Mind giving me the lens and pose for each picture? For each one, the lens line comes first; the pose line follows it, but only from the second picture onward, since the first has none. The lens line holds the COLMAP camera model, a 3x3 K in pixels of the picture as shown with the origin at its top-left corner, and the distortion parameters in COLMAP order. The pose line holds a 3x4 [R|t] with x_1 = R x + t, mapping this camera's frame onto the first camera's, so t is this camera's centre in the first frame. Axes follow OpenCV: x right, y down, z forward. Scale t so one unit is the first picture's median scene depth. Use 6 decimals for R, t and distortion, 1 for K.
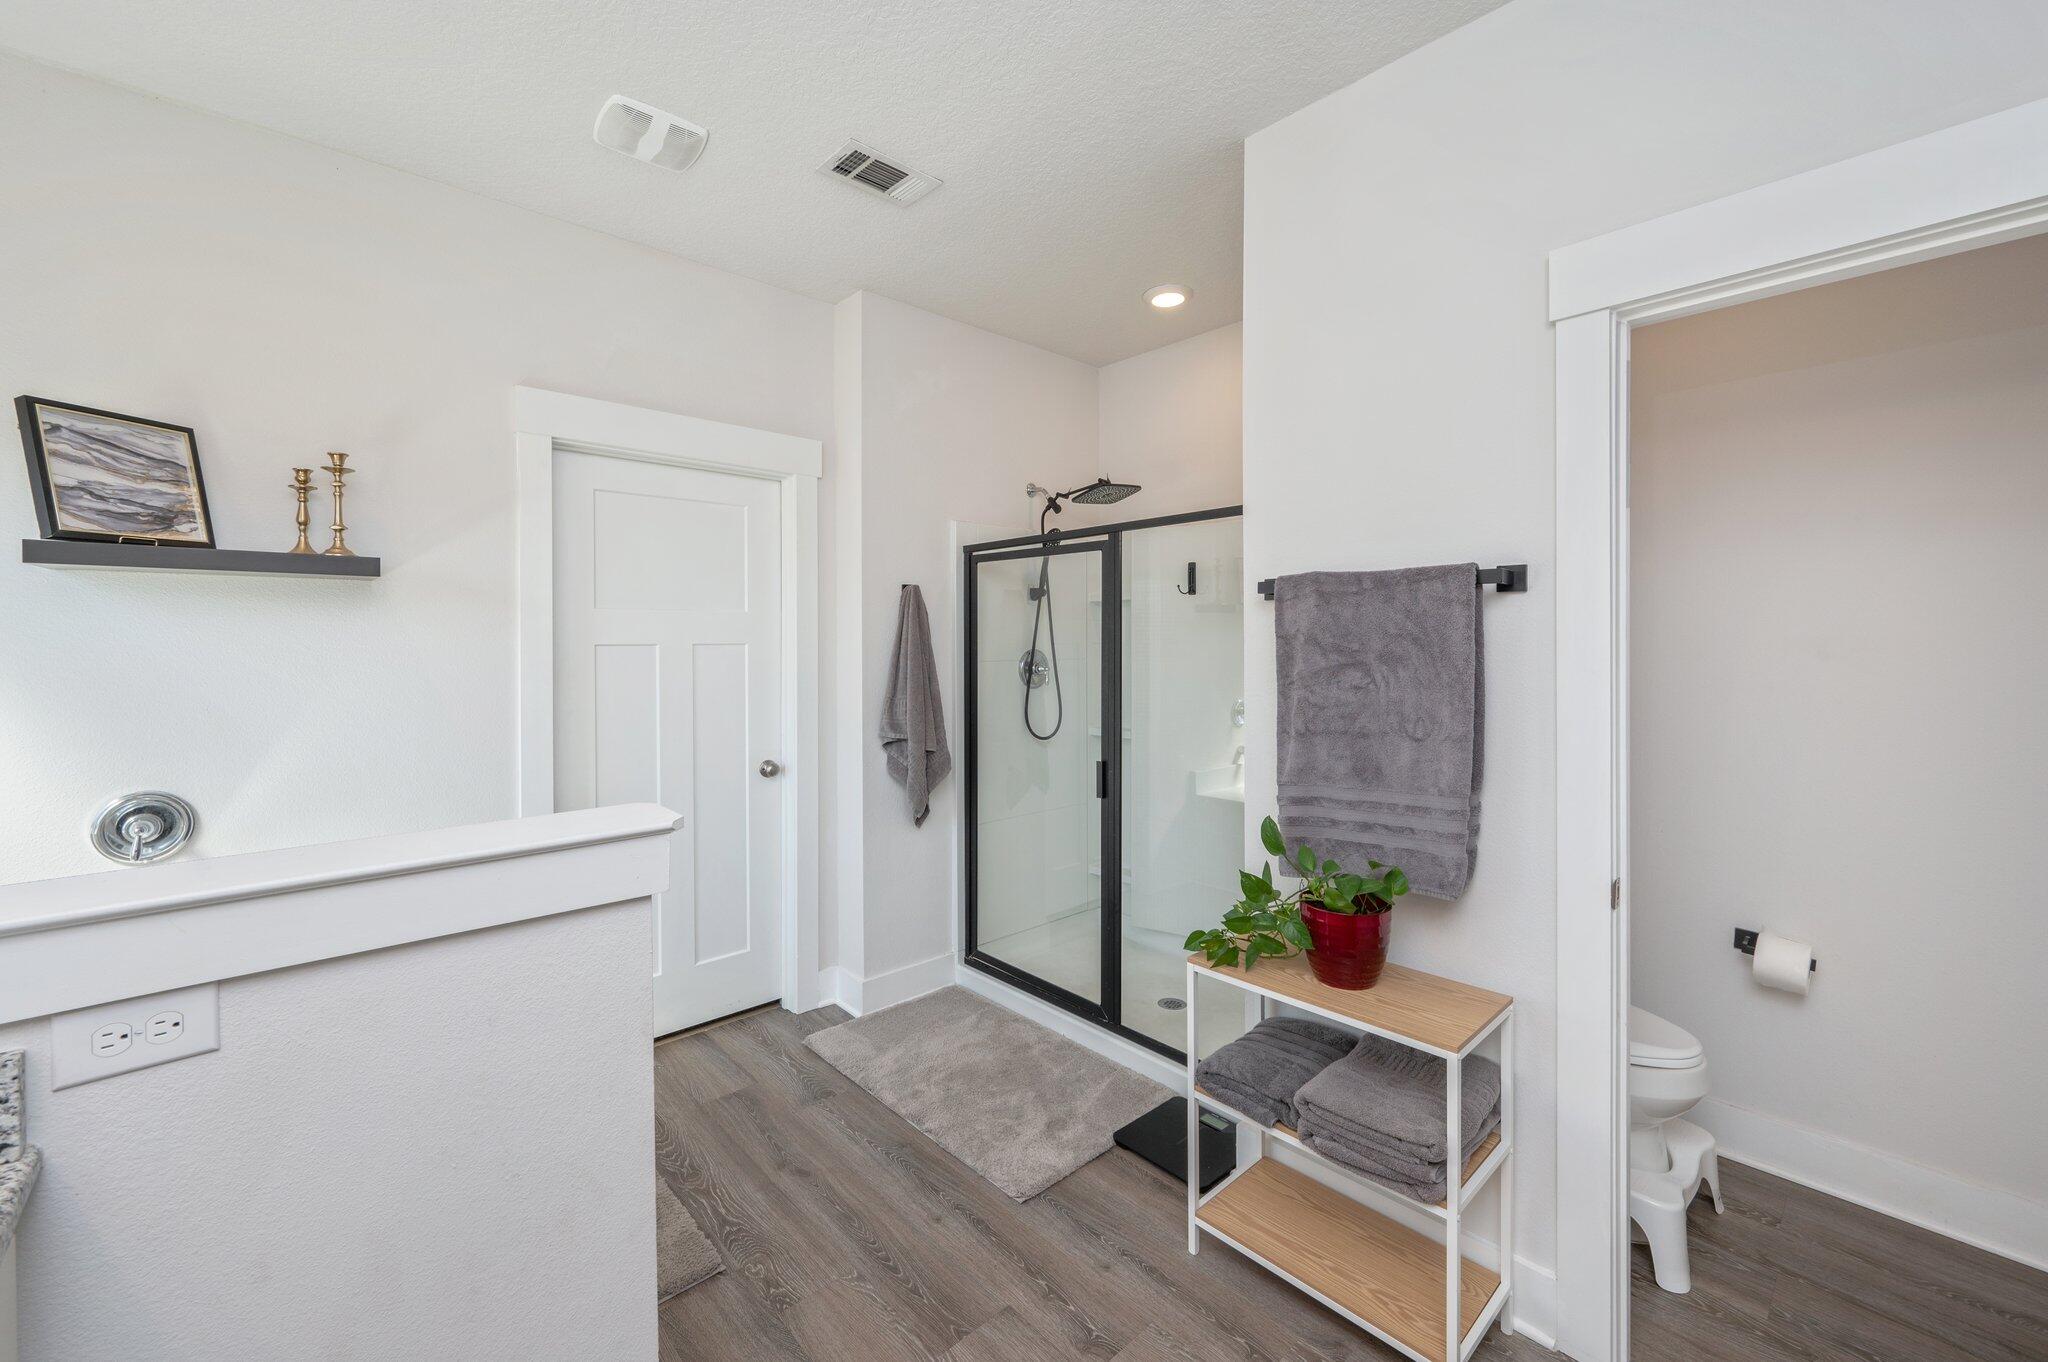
lens RADIAL K [[827.7, 0, 1026.4], [0, 827.7, 640.6], [0, 0, 1]] dist [-0.001816, -0.000444]
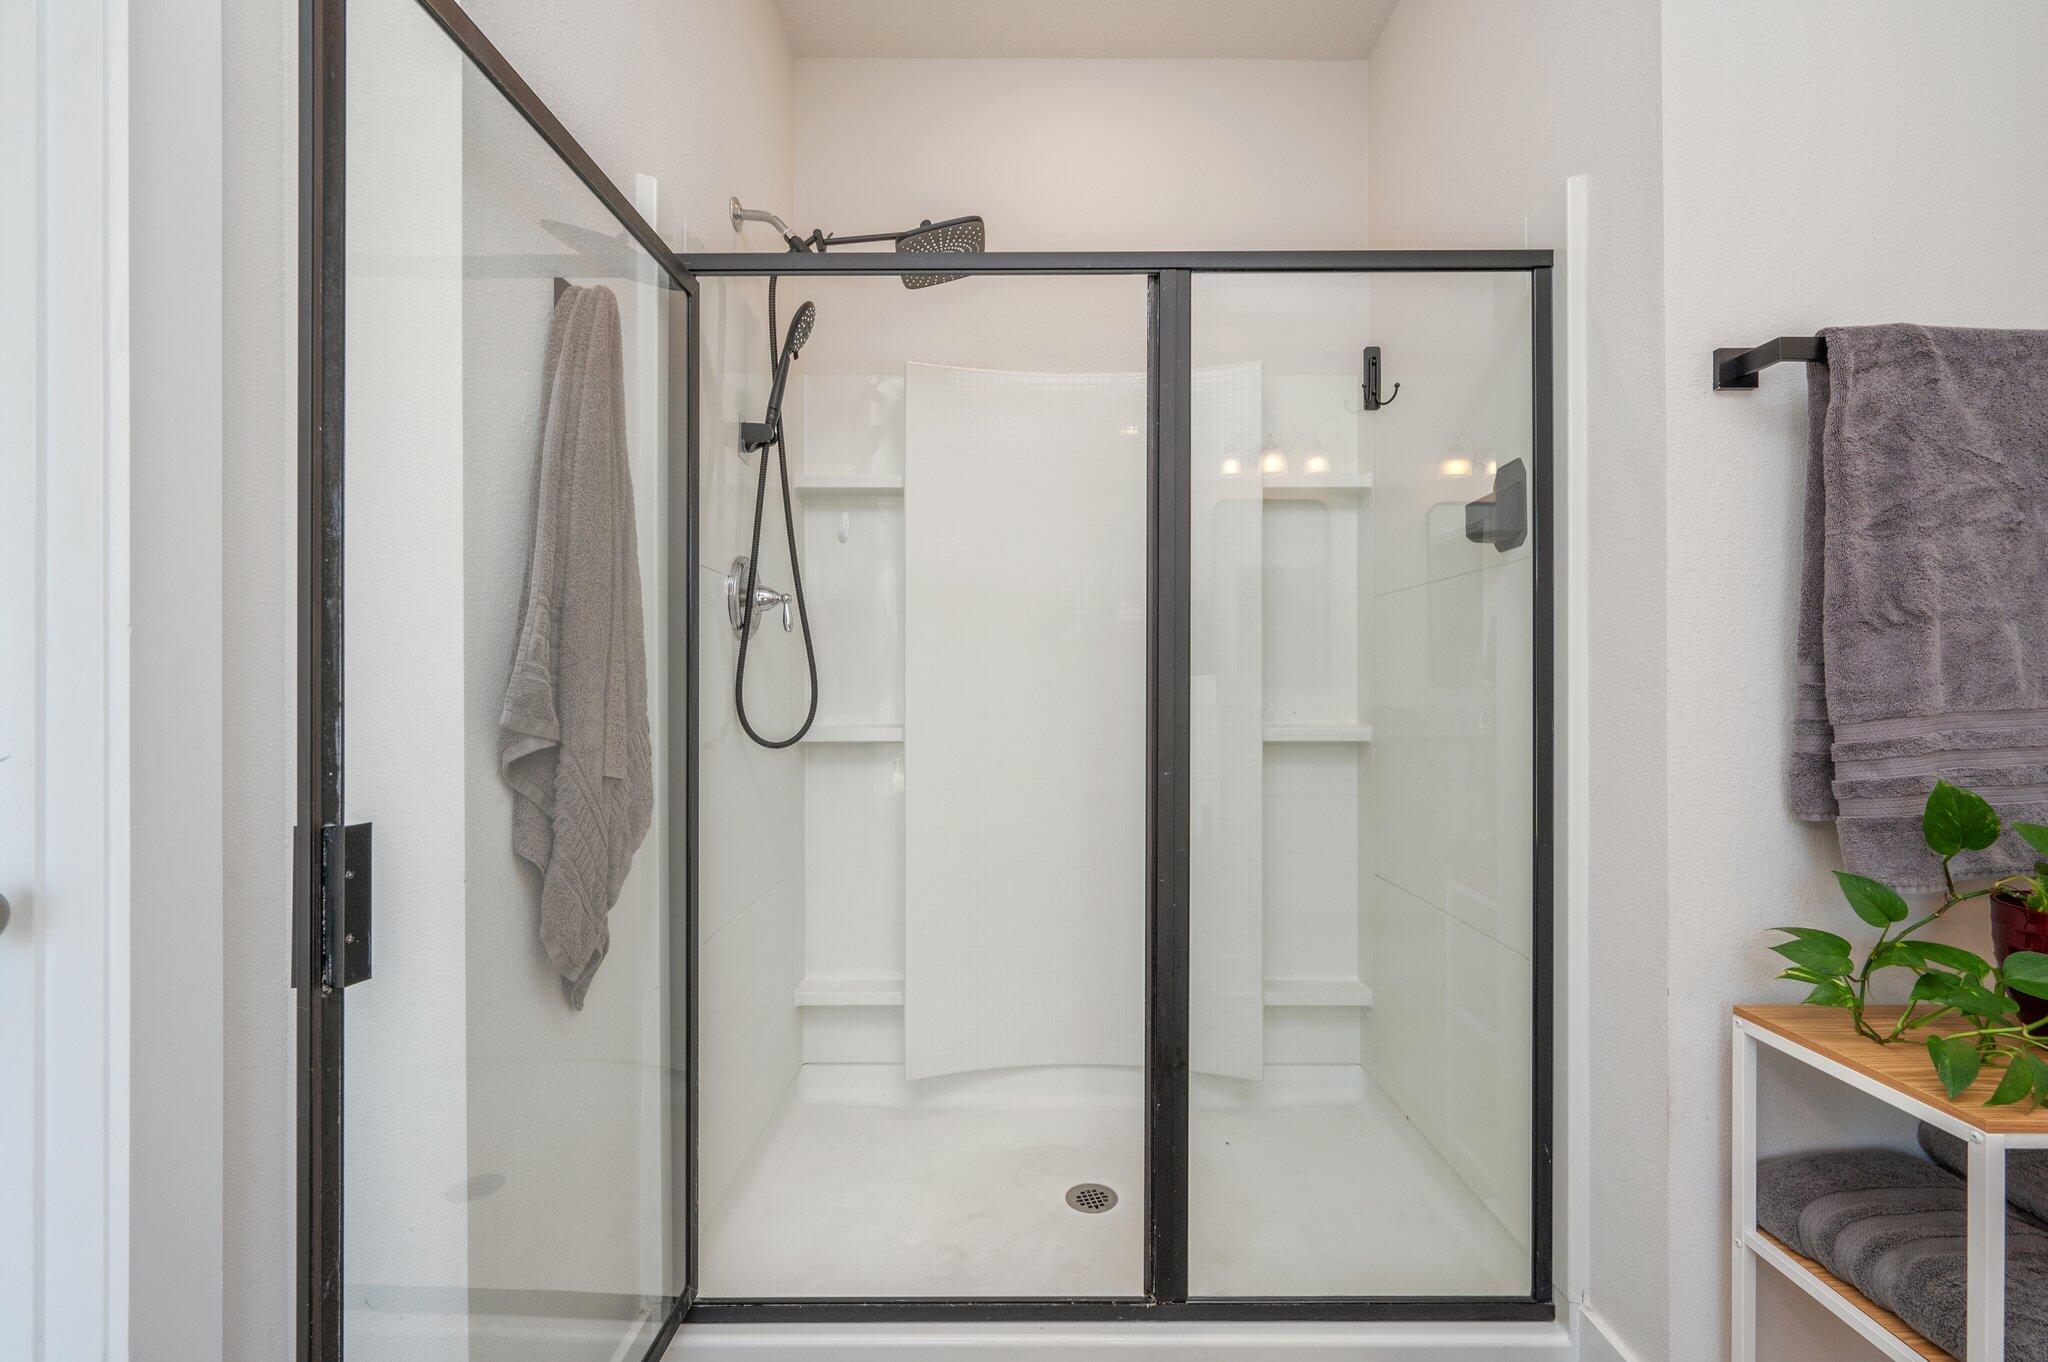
lens RADIAL K [[864.7, 0, 1025.8], [0, 864.7, 662.7], [0, 0, 1]] dist [-0.003616, -0.000510]
pose [[0.677865, 0.018687, 0.734949, -0.388568], [-0.002146, 0.999723, -0.023440, 0.131820], [-0.735183, 0.014312, 0.677717, 0.900320]]
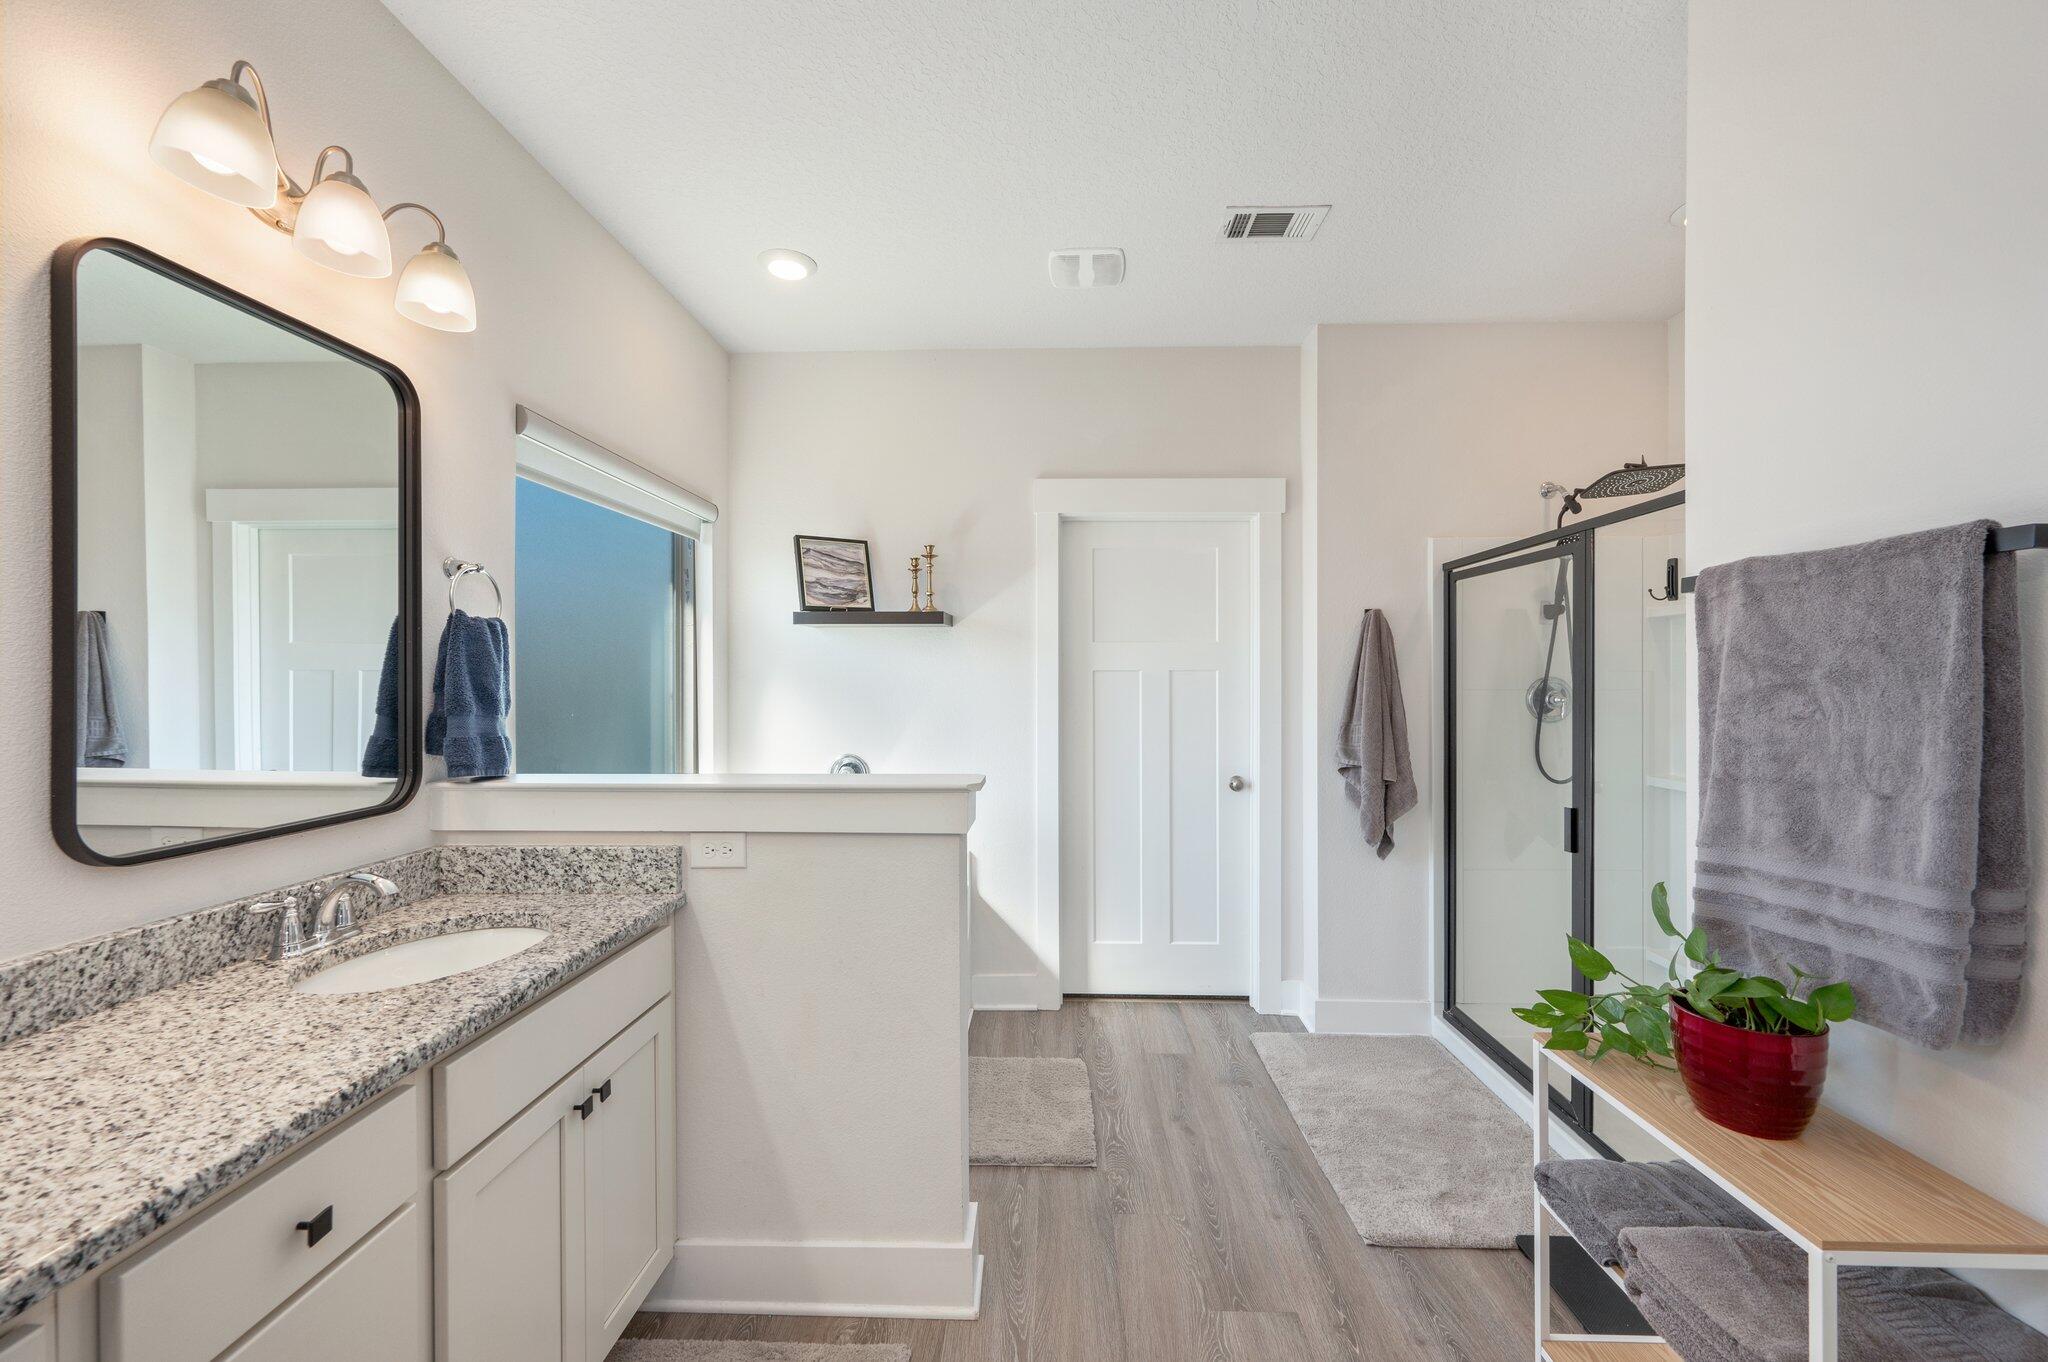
lens RADIAL K [[816.5, 0, 1026.4], [0, 816.5, 673.4], [0, 0, 1]] dist [0.000509, -0.000424]
pose [[0.711504, -0.002746, -0.702677, 0.355513], [-0.001219, 0.999986, -0.005143, 0.019923], [0.702681, 0.004516, 0.711491, 0.039852]]
